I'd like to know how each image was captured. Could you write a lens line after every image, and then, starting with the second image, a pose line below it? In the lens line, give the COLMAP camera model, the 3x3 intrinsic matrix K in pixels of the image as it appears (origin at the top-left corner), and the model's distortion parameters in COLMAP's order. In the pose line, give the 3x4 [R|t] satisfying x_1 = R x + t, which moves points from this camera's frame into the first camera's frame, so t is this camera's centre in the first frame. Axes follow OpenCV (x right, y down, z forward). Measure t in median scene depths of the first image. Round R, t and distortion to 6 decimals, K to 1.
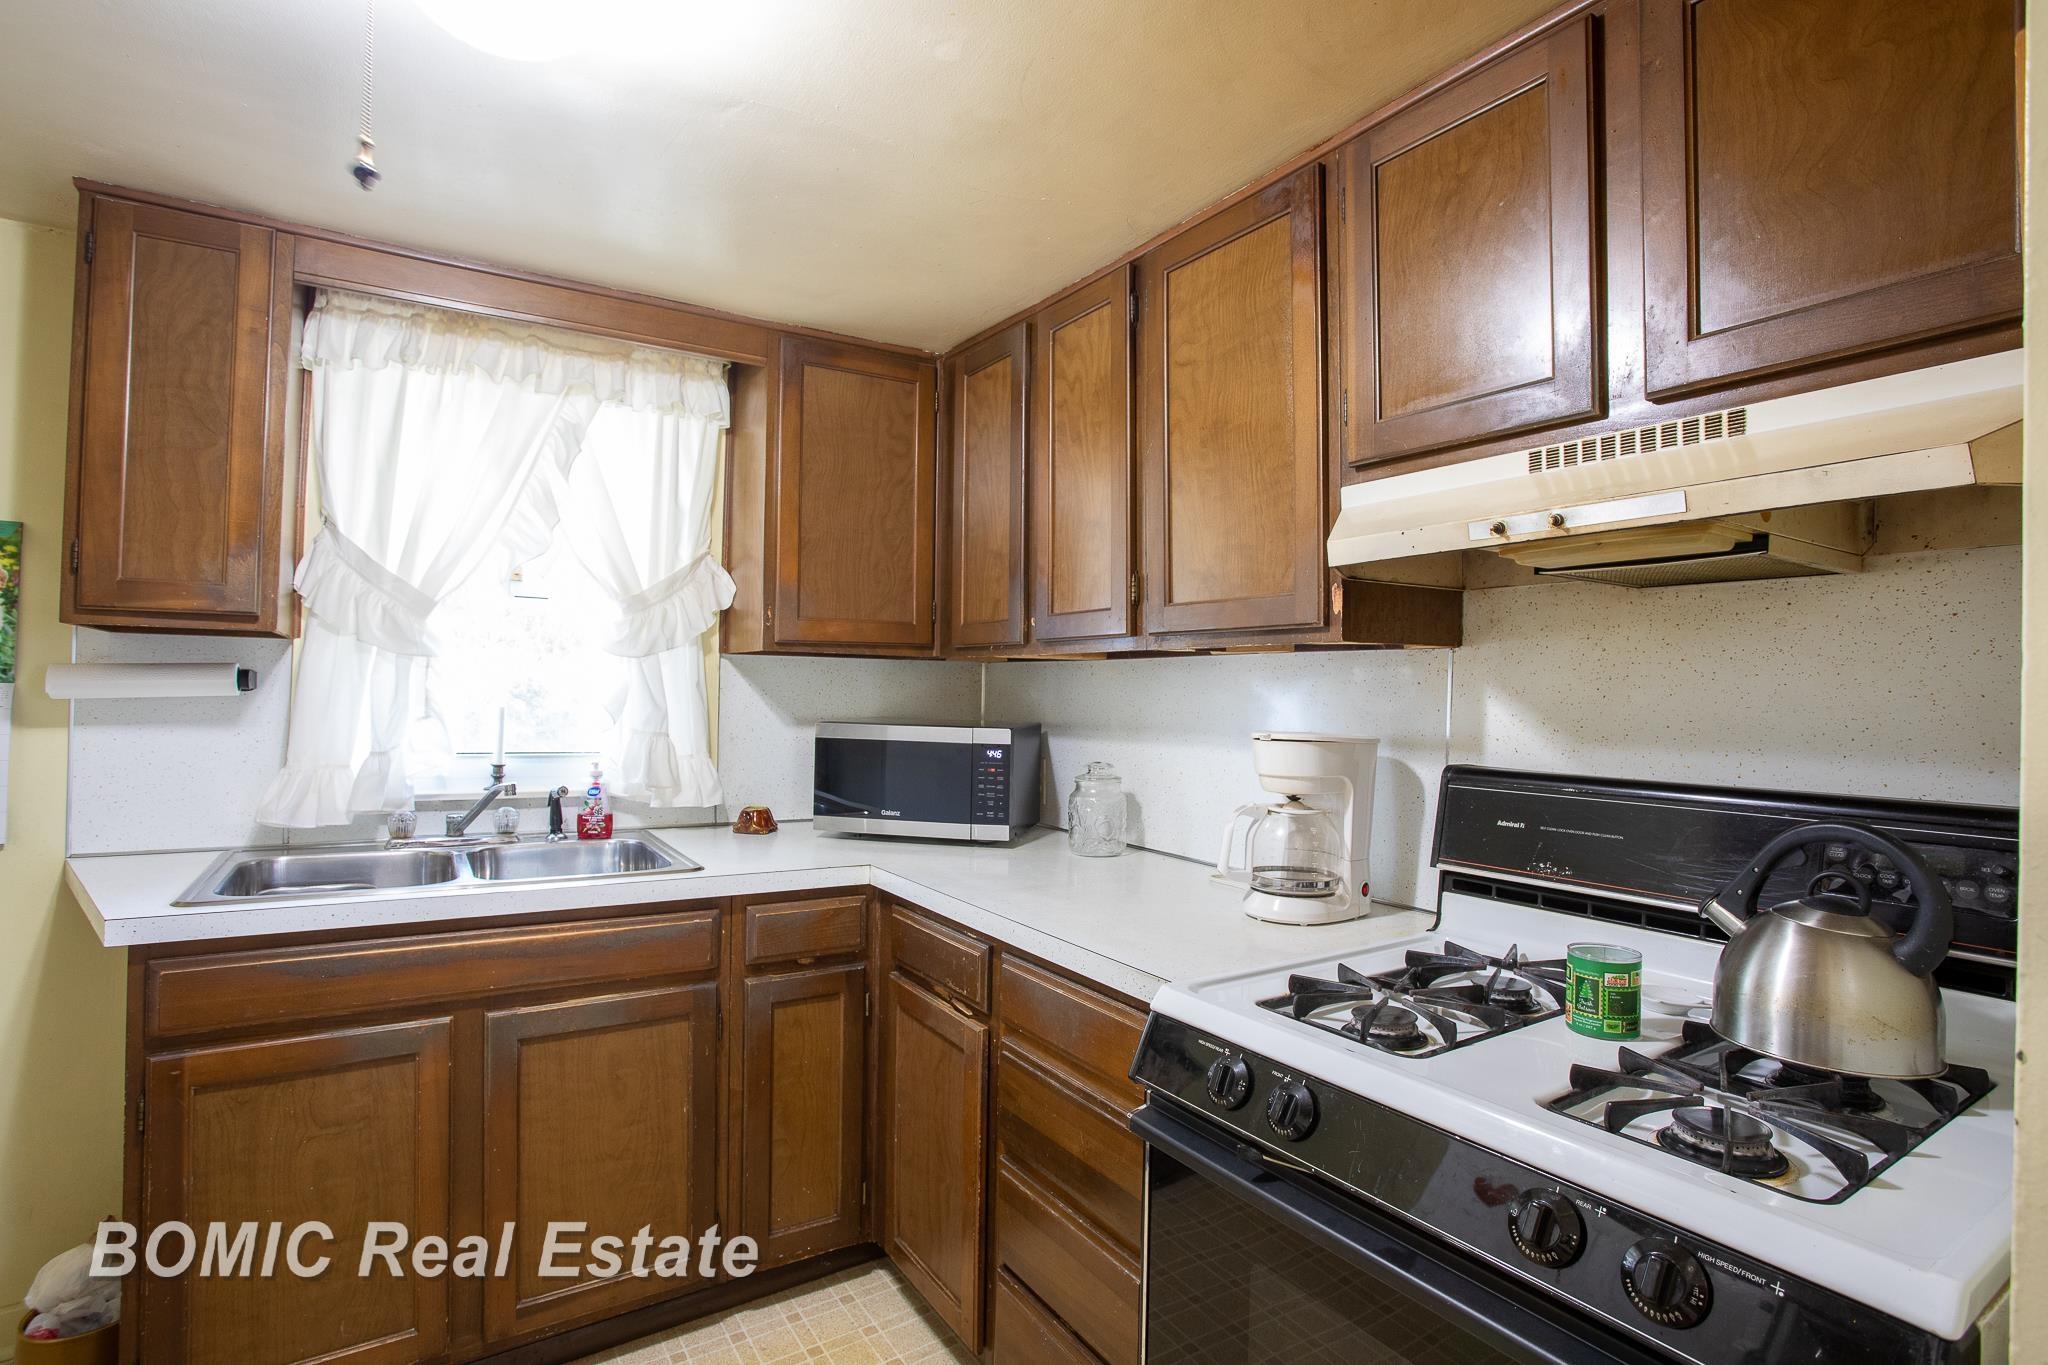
lens RADIAL K [[1010.9, 0, 1033.6], [0, 1010.9, 670.5], [0, 0, 1]] dist [-0.060853, 0.027575]
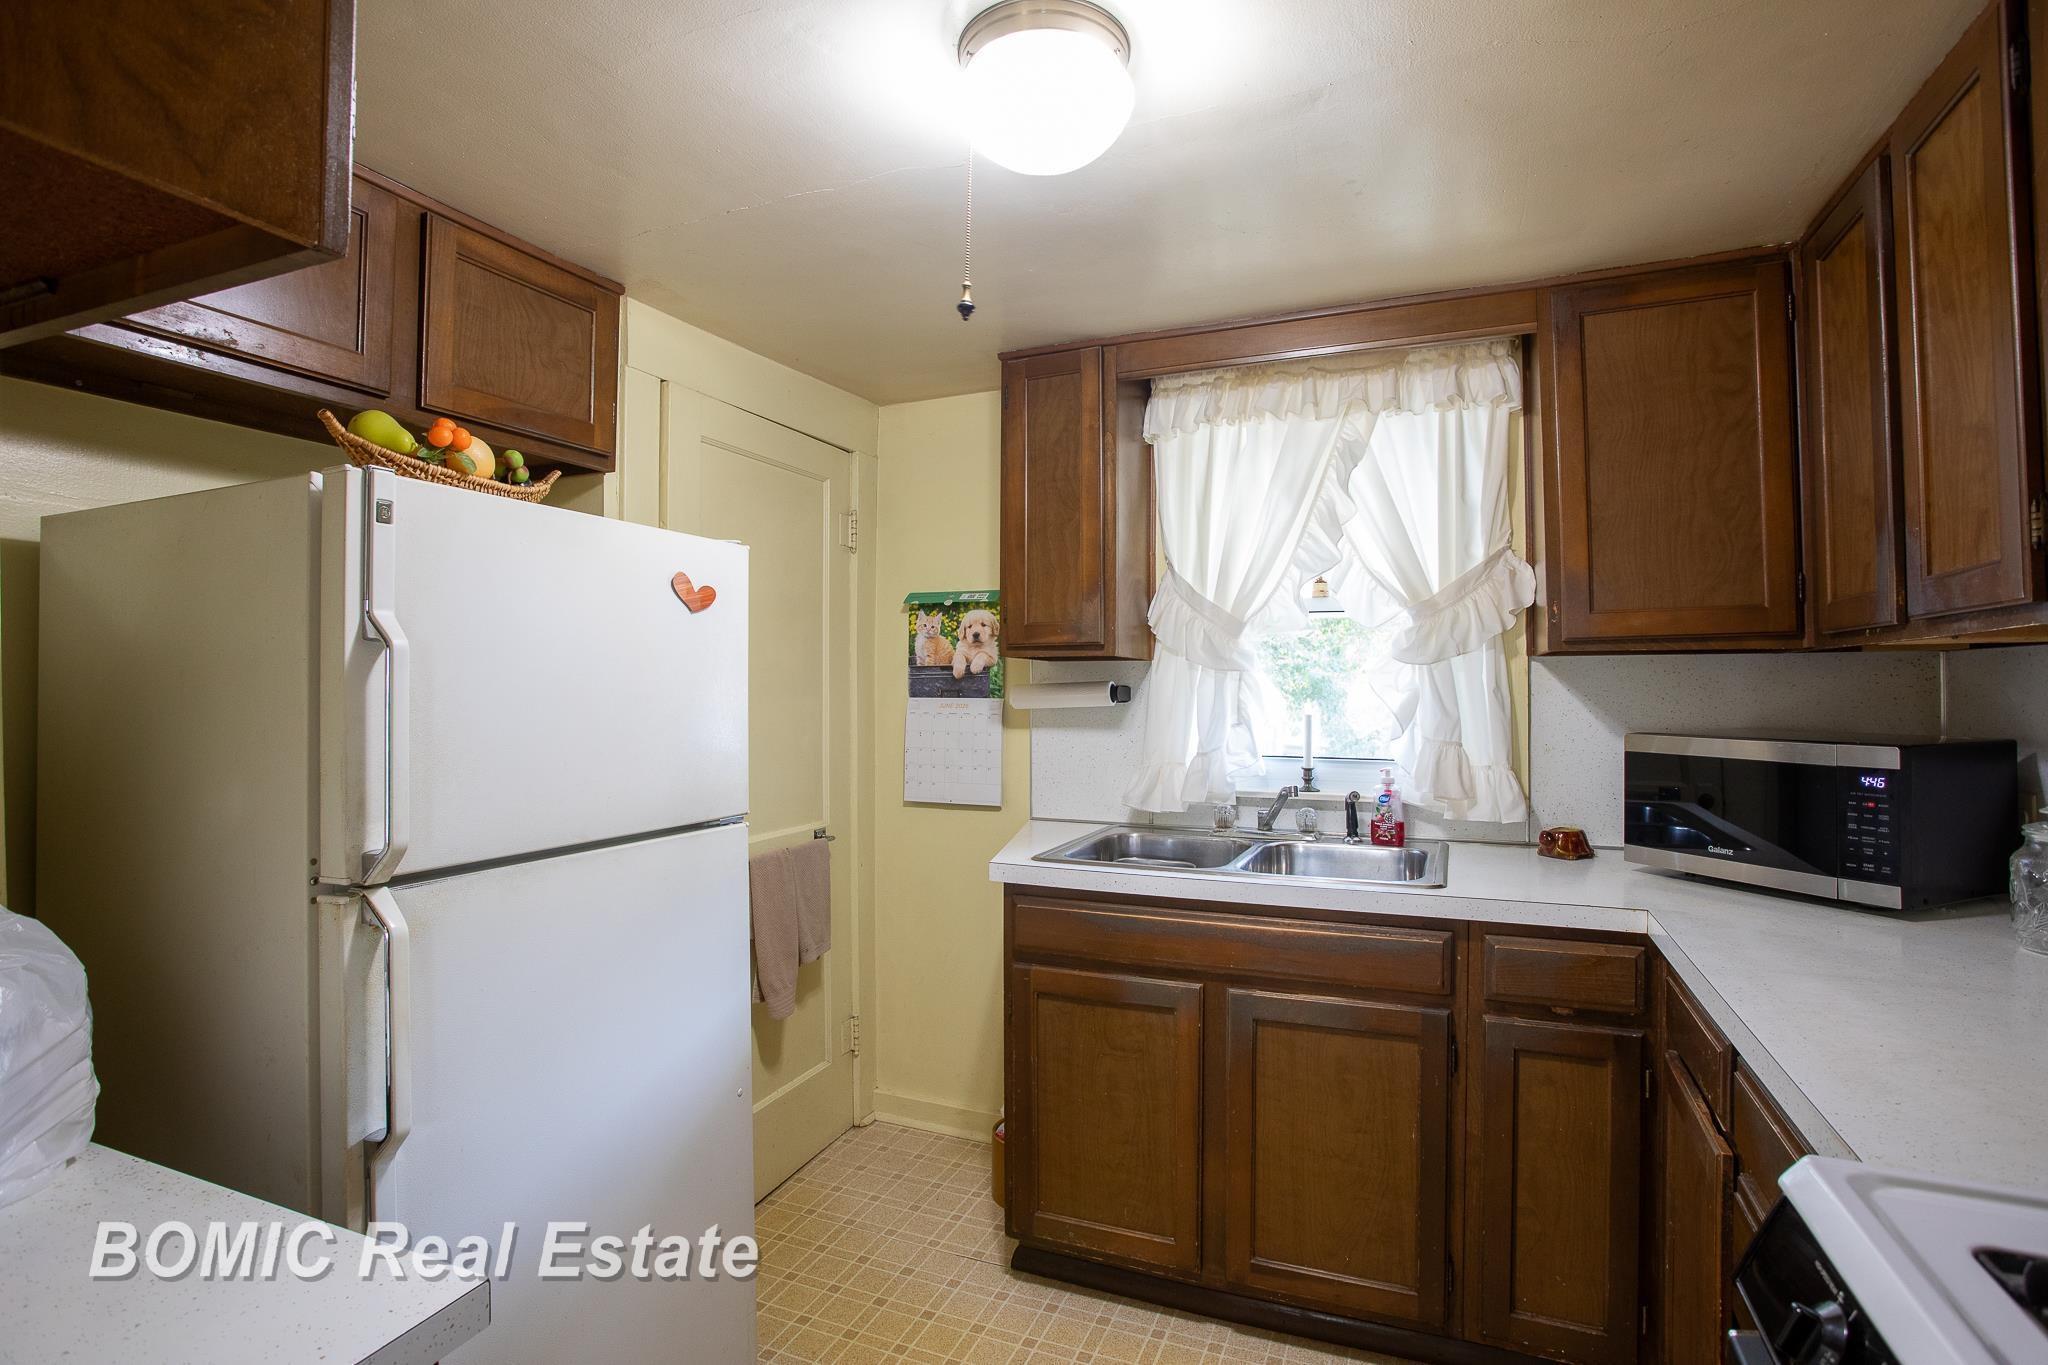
lens RADIAL K [[1010.9, 0, 1033.6], [0, 1010.9, 670.5], [0, 0, 1]] dist [-0.060853, 0.027575]
pose [[0.563803, -0.033019, -0.825249, 0.216061], [0.026768, 0.999406, -0.021700, 0.004508], [0.825476, -0.009856, 0.564352, 0.144168]]
